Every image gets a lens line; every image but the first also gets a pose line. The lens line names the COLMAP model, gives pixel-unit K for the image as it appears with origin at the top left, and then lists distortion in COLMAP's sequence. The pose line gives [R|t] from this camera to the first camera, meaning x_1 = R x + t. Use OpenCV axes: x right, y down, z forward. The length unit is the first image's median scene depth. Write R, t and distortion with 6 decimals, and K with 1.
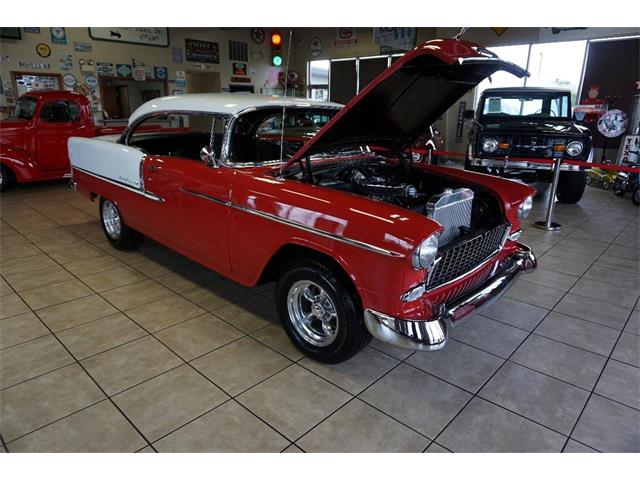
lens RADIAL K [[427.2, 0, 312.9], [0, 427.2, 235.6], [0, 0, 1]] dist [-0.017883, 0.000359]
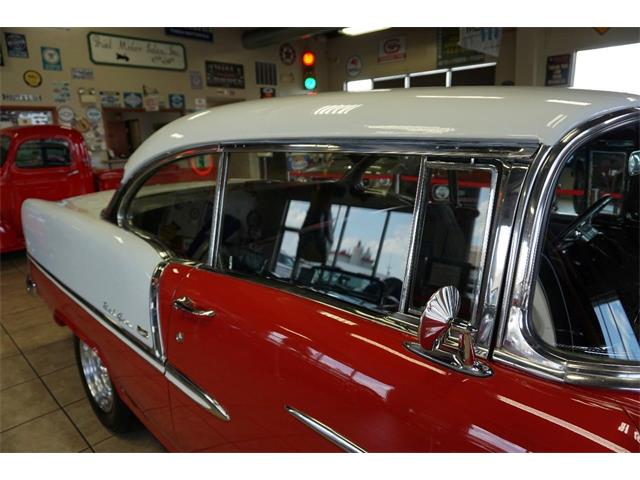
lens RADIAL K [[433.0, 0, 320.0], [0, 433.0, 240.0], [0, 0, 1]] dist [-0.037605, -0.003379]
pose [[0.999060, -0.039201, -0.018483, -0.080923], [0.038069, 0.997588, -0.058046, -0.058690], [0.020713, 0.057288, 0.998143, 0.201943]]
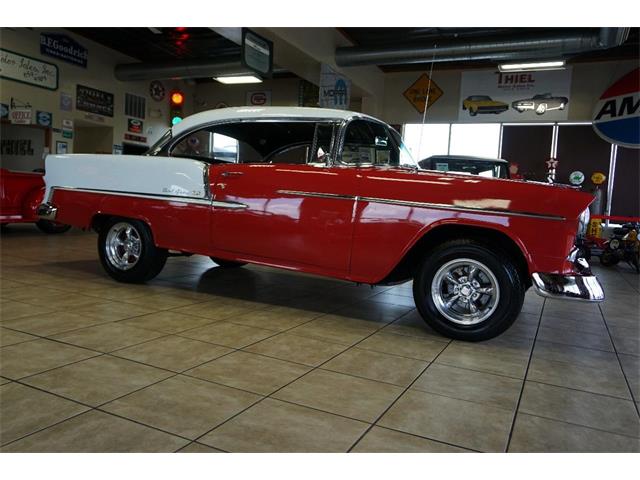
lens RADIAL K [[509.8, 0, 320.0], [0, 509.8, 240.0], [0, 0, 1]] dist [-0.013630, 0.000049]
pose [[0.952076, 0.023779, 0.304935, -0.158999], [0.039288, 0.979207, -0.199024, 0.063880], [-0.303327, 0.201467, 0.931345, -0.020263]]
